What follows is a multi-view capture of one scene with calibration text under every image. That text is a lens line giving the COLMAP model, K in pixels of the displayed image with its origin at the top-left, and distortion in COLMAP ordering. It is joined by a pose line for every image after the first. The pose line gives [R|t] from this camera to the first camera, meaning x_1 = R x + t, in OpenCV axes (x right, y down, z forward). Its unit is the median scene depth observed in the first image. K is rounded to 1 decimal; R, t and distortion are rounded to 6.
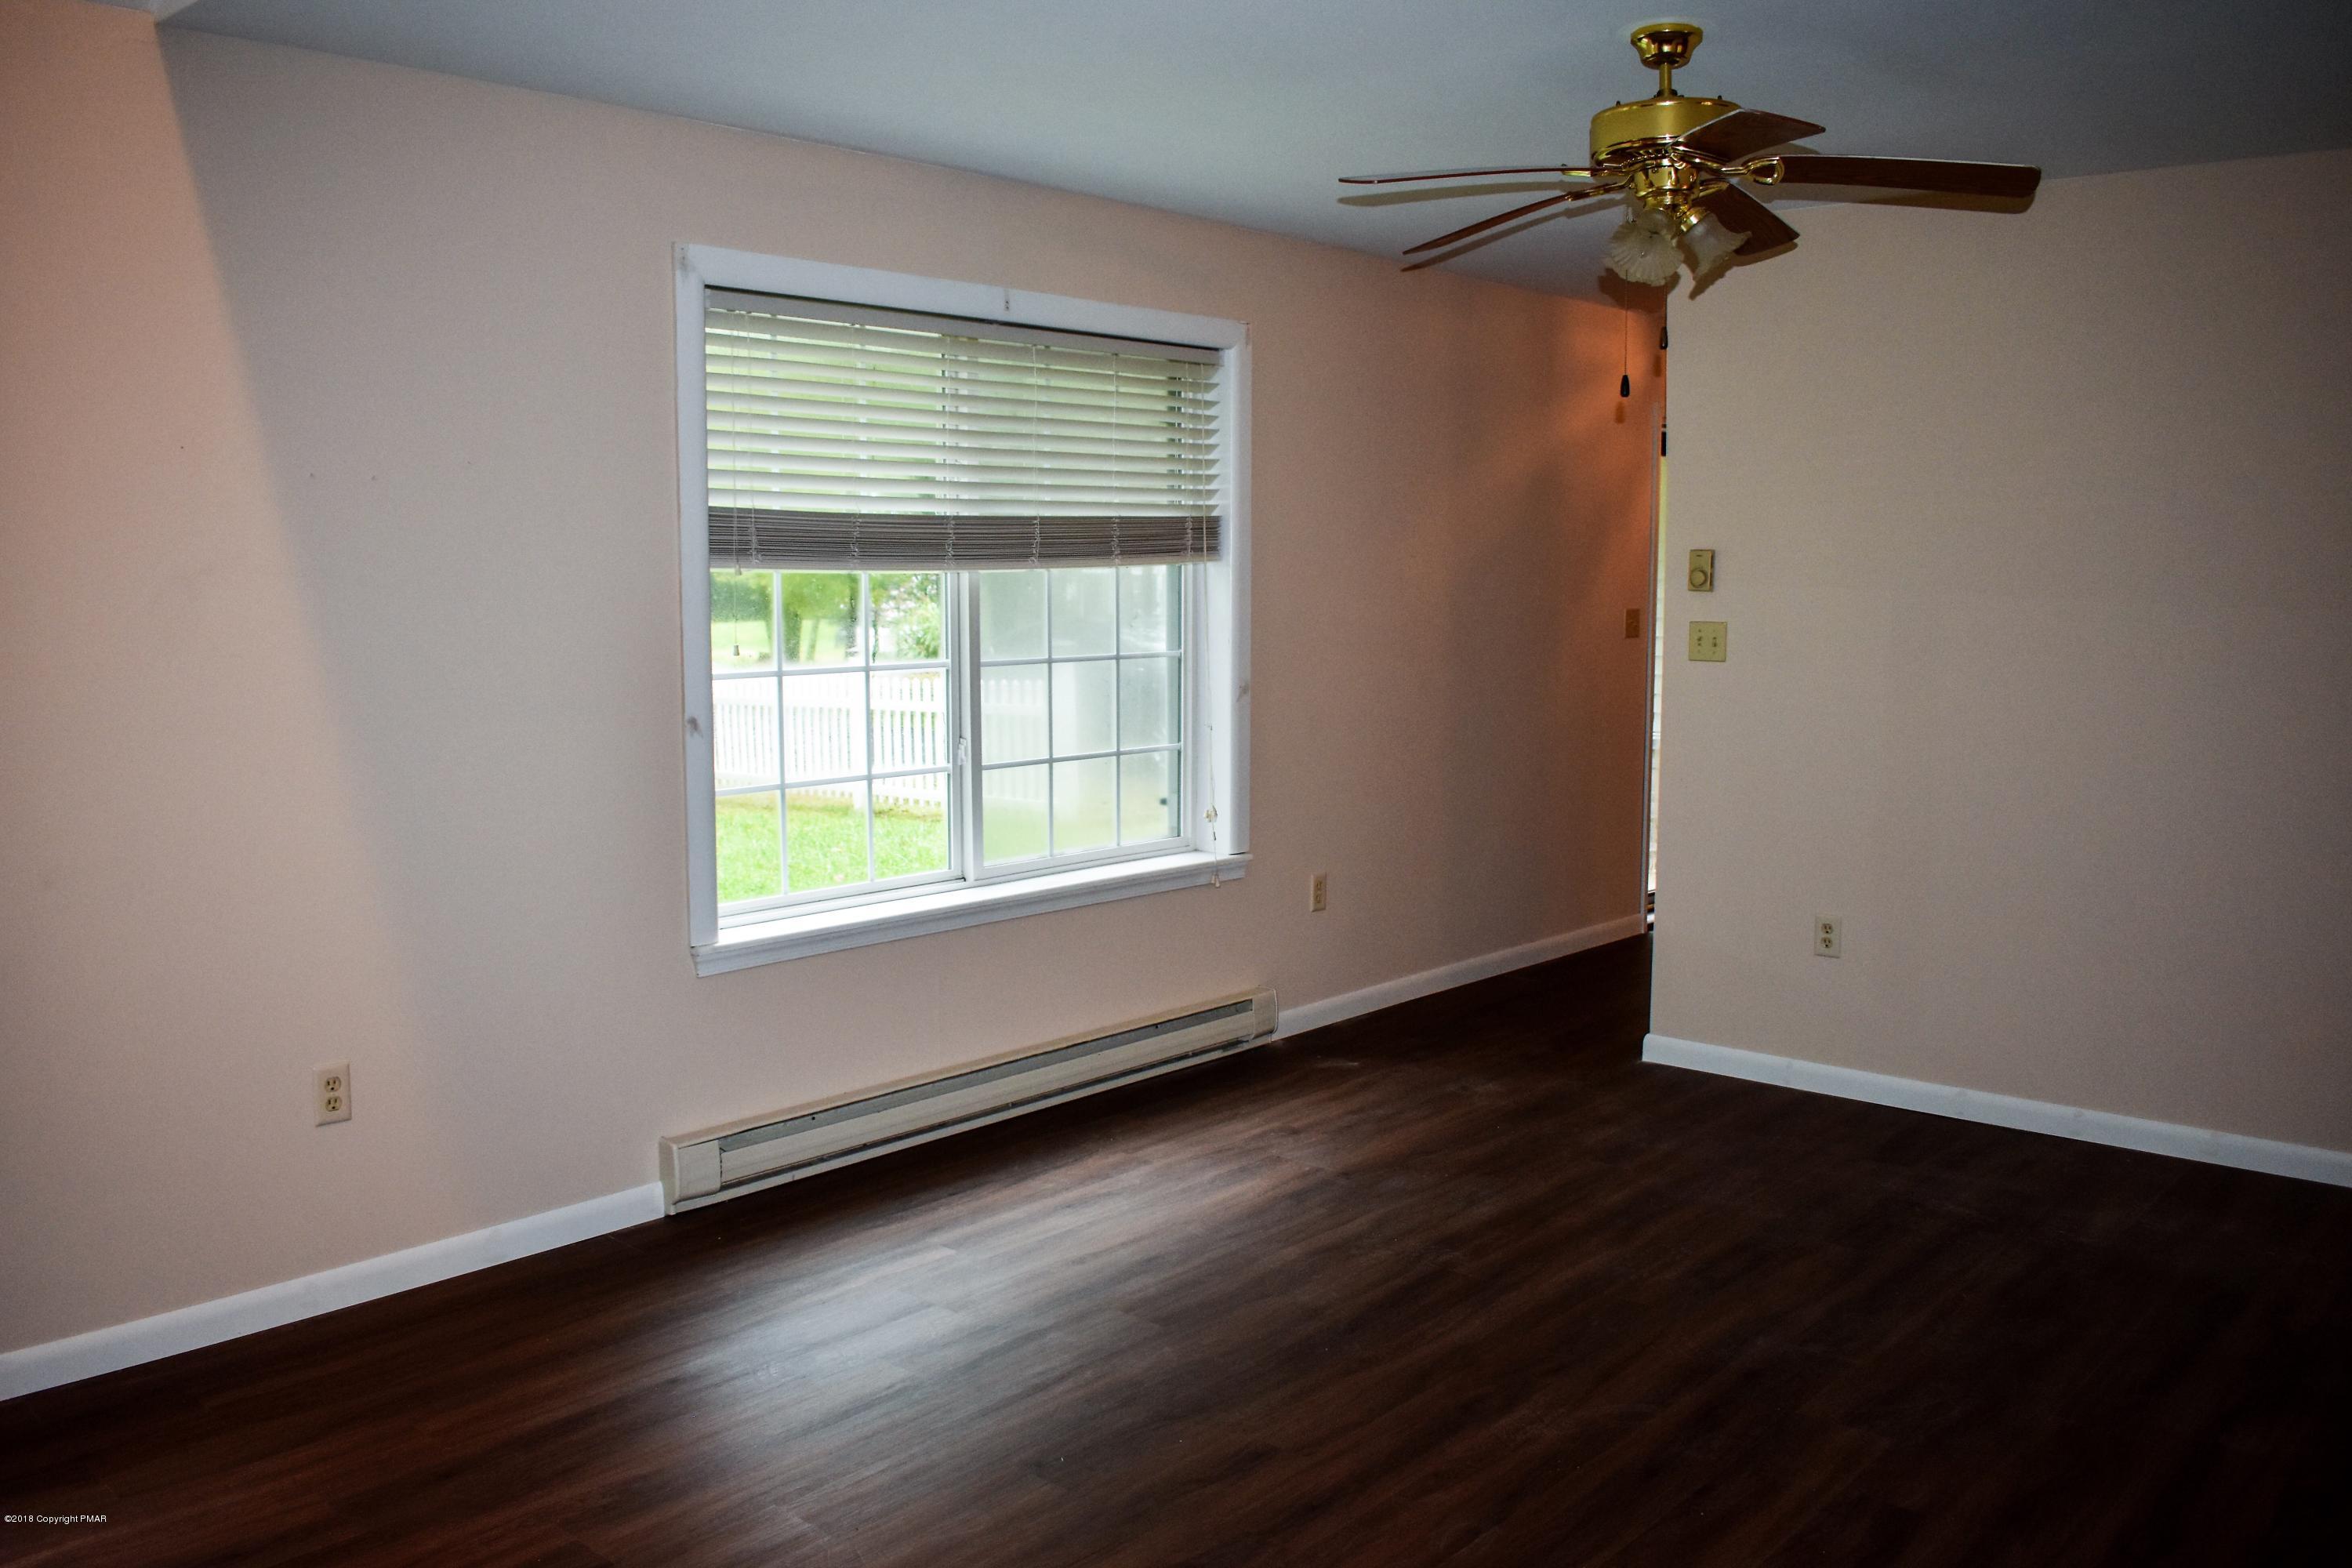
lens RADIAL K [[1902.3, 0, 1176.0], [0, 1902.3, 784.0], [0, 0, 1]] dist [-0.088572, -0.001923]
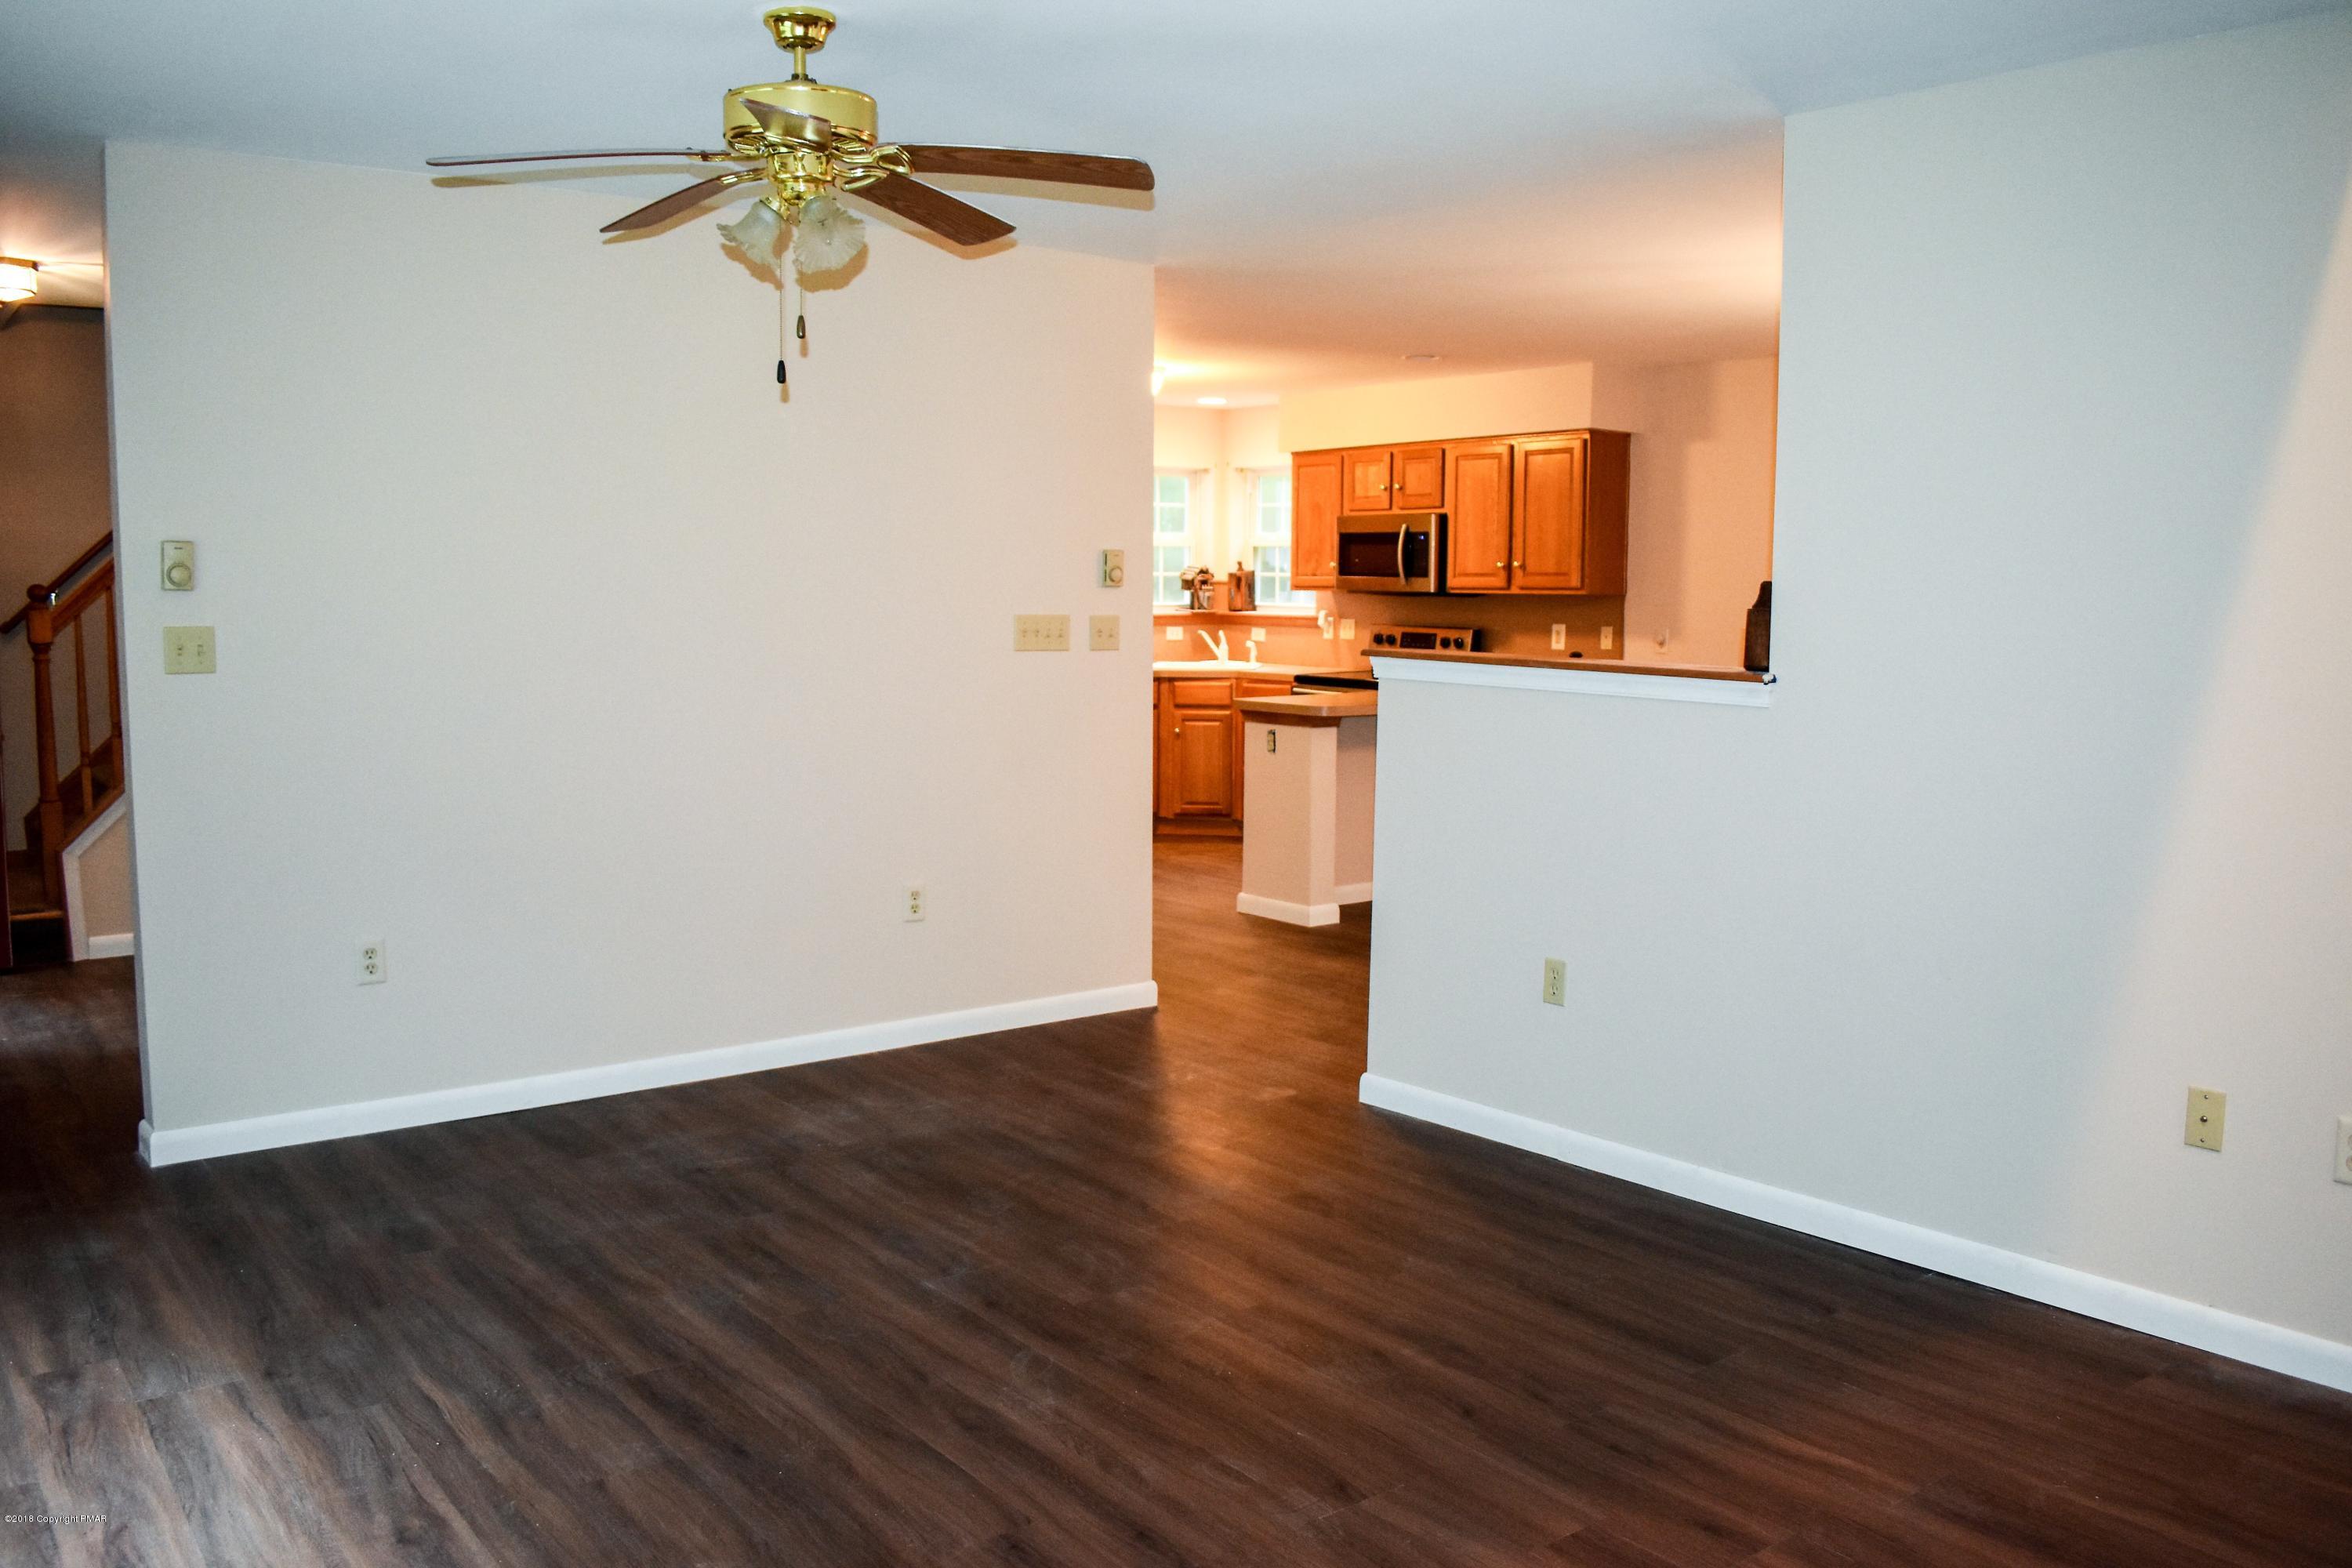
lens RADIAL K [[1902.3, 0, 1176.0], [0, 1902.3, 784.0], [0, 0, 1]] dist [-0.088572, -0.001923]
pose [[0.174206, -0.106217, 0.978964, -0.528554], [0.100987, 0.990851, 0.089536, -0.053337], [-0.979517, 0.083264, 0.183339, 0.489490]]
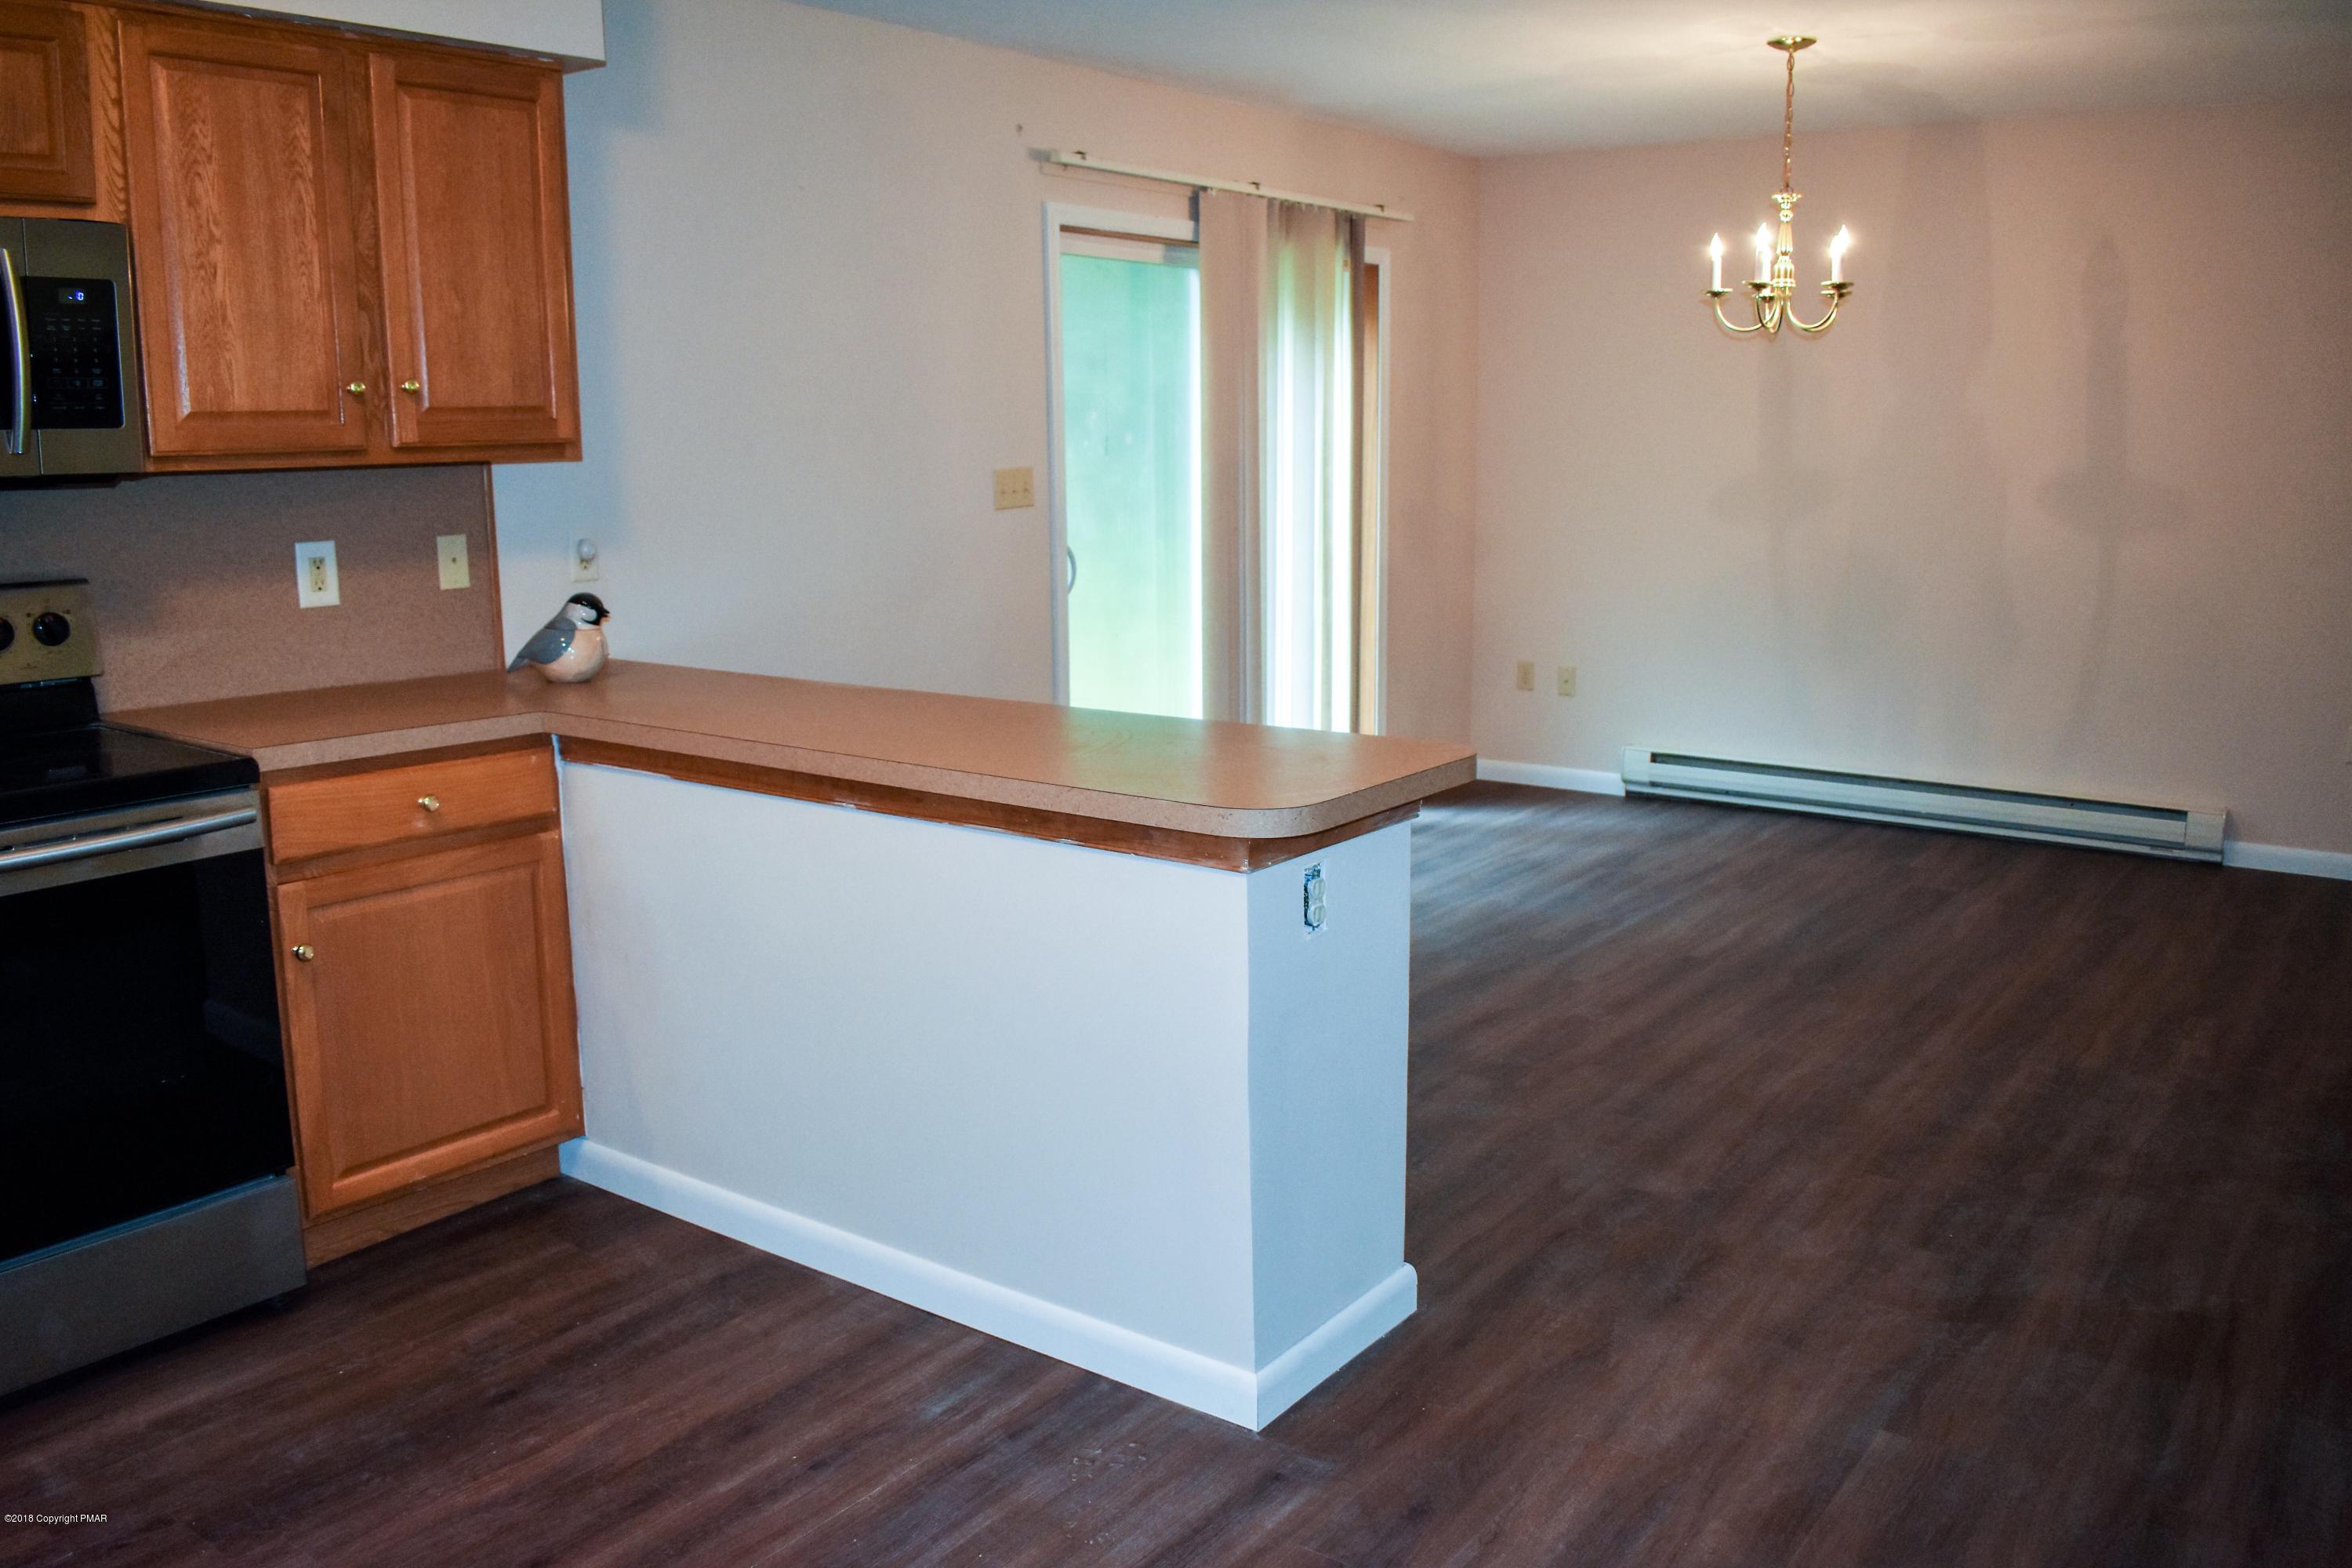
lens RADIAL K [[1883.6, 0, 1176.0], [0, 1883.6, 784.0], [0, 0, 1]] dist [-0.091852, 0.010164]
pose [[-0.994586, 0.022849, -0.101371, 1.275269], [-0.007516, 0.957153, 0.289484, -0.130176], [0.103642, 0.288679, -0.951800, 1.254170]]
